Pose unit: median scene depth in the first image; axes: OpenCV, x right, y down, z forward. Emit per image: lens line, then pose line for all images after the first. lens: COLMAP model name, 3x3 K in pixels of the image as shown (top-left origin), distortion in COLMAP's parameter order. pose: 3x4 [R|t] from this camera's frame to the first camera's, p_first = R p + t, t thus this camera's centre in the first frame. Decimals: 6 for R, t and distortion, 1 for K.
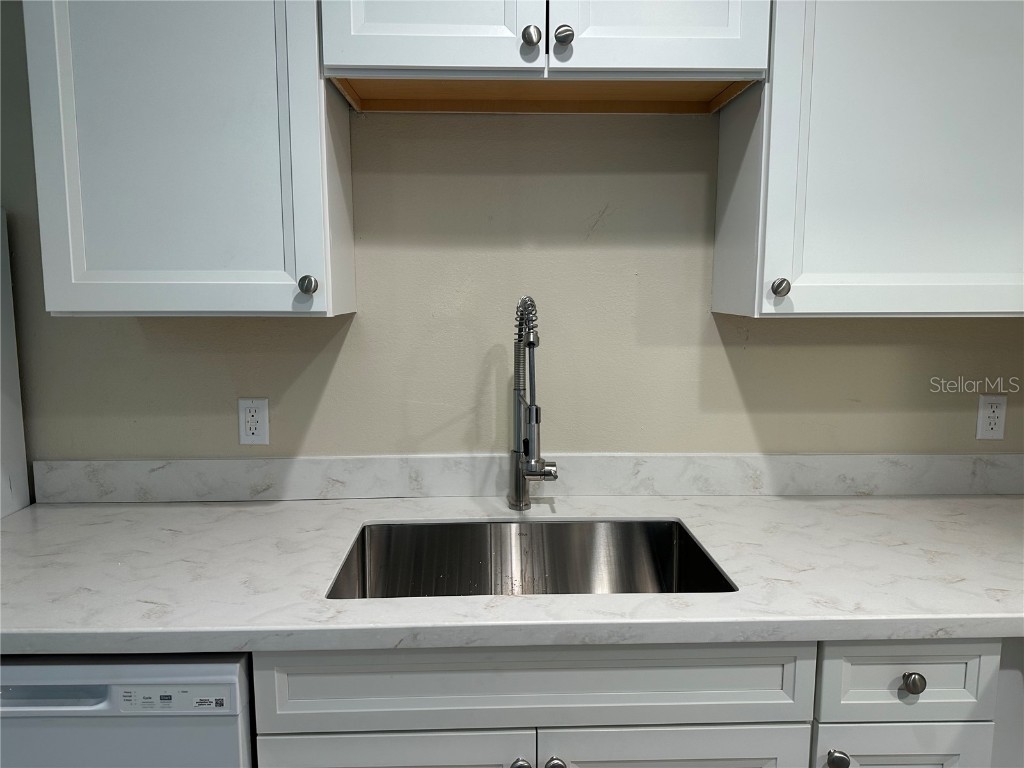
lens RADIAL K [[710.1, 0, 512.0], [0, 710.1, 384.0], [0, 0, 1]] dist [0.098065, -0.116100]
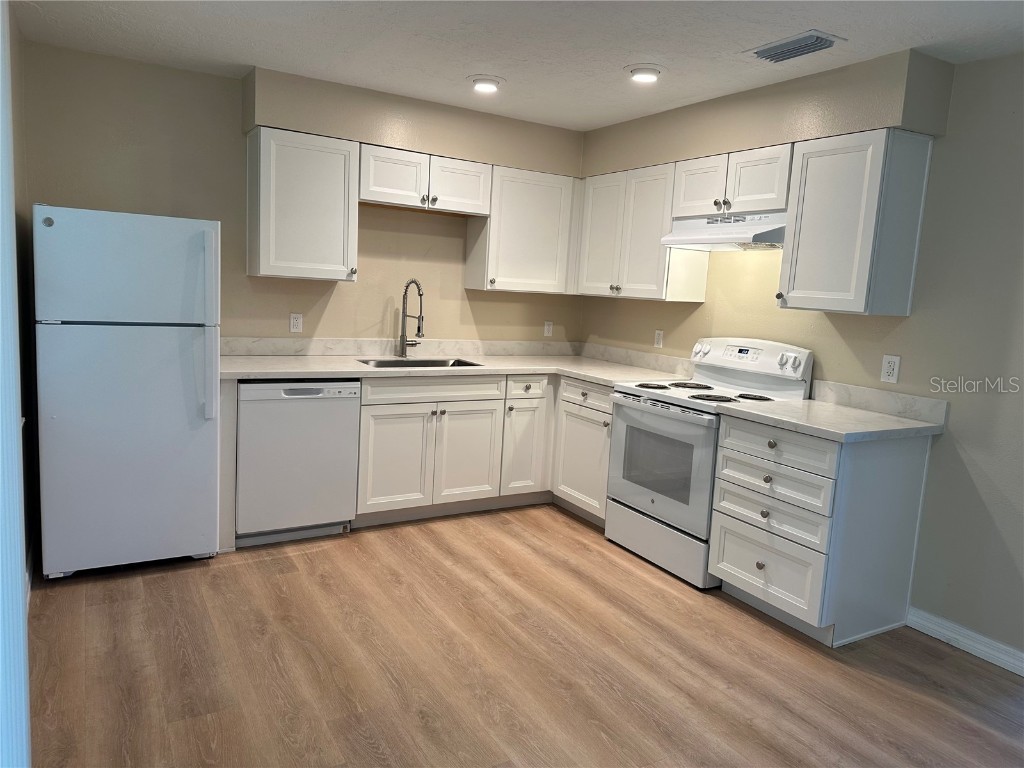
lens RADIAL K [[710.1, 0, 512.0], [0, 710.1, 384.0], [0, 0, 1]] dist [0.098065, -0.116100]
pose [[0.874704, -0.015210, 0.484418, -1.107636], [0.003978, 0.999699, 0.024206, 0.251020], [-0.484641, -0.019246, 0.874502, -1.854962]]
